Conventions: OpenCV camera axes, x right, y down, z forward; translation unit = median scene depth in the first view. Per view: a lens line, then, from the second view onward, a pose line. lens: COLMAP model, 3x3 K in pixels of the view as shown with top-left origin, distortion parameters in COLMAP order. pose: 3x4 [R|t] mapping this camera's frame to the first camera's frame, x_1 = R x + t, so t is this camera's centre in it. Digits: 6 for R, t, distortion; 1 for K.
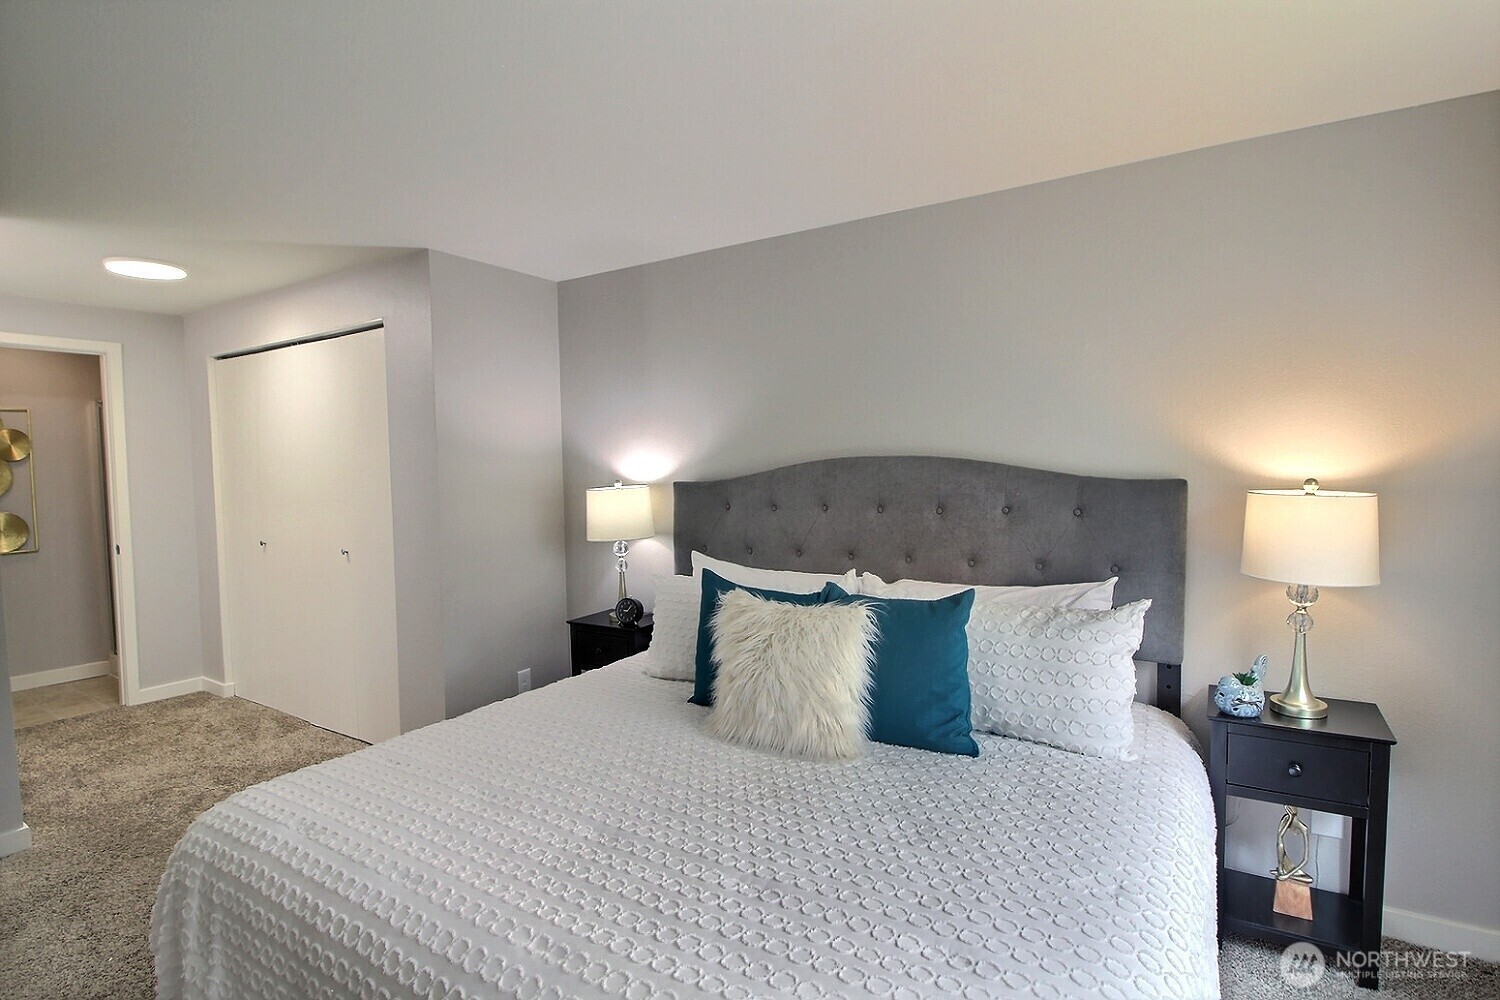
lens RADIAL K [[762.7, 0, 751.0], [0, 762.7, 461.3], [0, 0, 1]] dist [-0.000008, -0.000103]
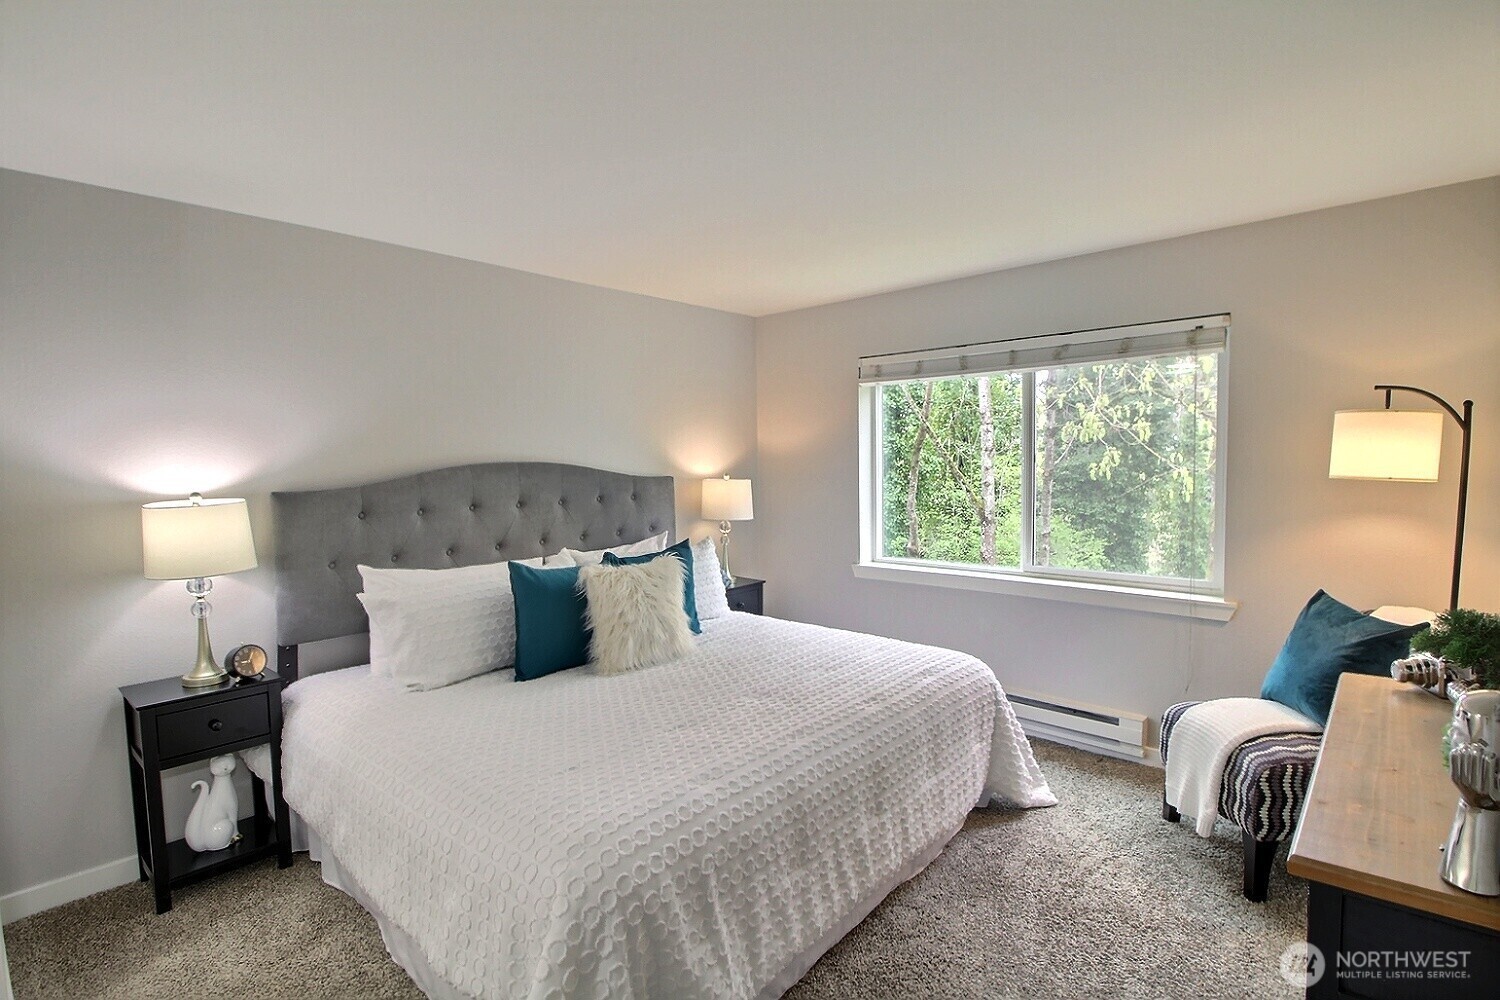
lens RADIAL K [[736.3, 0, 746.1], [0, 736.3, 503.5], [0, 0, 1]] dist [-0.001820, -0.001477]
pose [[0.180137, -0.047065, 0.982515, -0.881900], [0.010320, 0.998890, 0.045958, 0.009447], [-0.983587, 0.001861, 0.180422, 0.410182]]
